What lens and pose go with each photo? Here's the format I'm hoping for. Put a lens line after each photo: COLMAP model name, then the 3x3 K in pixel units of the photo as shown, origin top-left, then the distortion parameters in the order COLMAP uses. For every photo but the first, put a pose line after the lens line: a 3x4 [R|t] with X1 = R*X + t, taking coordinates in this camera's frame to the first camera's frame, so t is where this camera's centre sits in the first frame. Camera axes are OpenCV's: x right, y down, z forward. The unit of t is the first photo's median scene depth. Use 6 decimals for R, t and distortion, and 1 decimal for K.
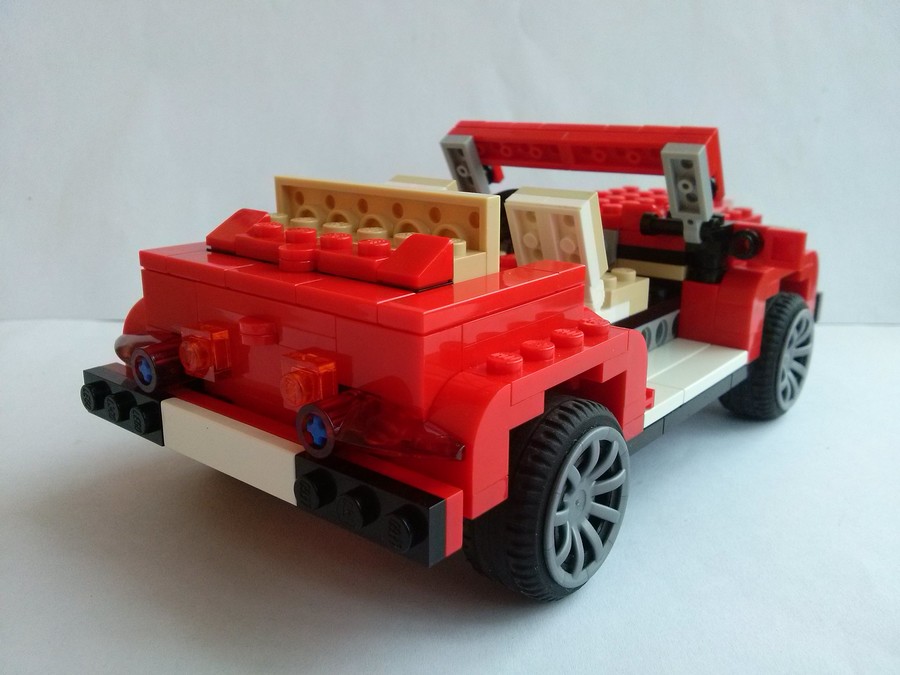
lens RADIAL K [[816.0, 0, 452.1], [0, 816.0, 339.2], [0, 0, 1]] dist [0.005186, -0.002791]
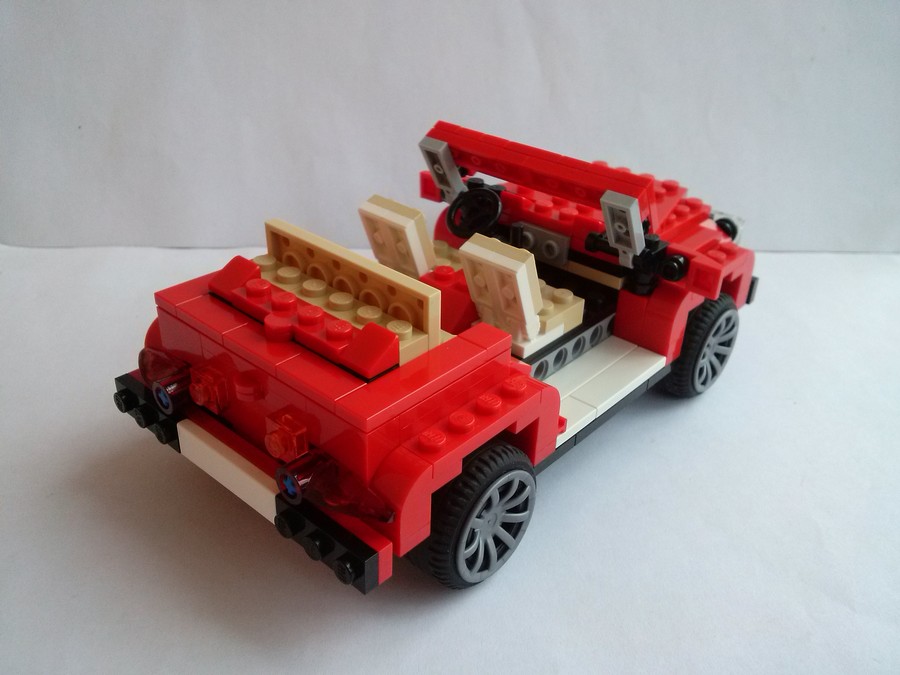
lens RADIAL K [[816.0, 0, 452.1], [0, 816.0, 339.2], [0, 0, 1]] dist [0.005186, -0.002791]
pose [[0.998782, 0.046441, -0.016689, 0.092180], [-0.041317, 0.971887, 0.231795, -0.361779], [0.026984, -0.230823, 0.972621, -0.210098]]
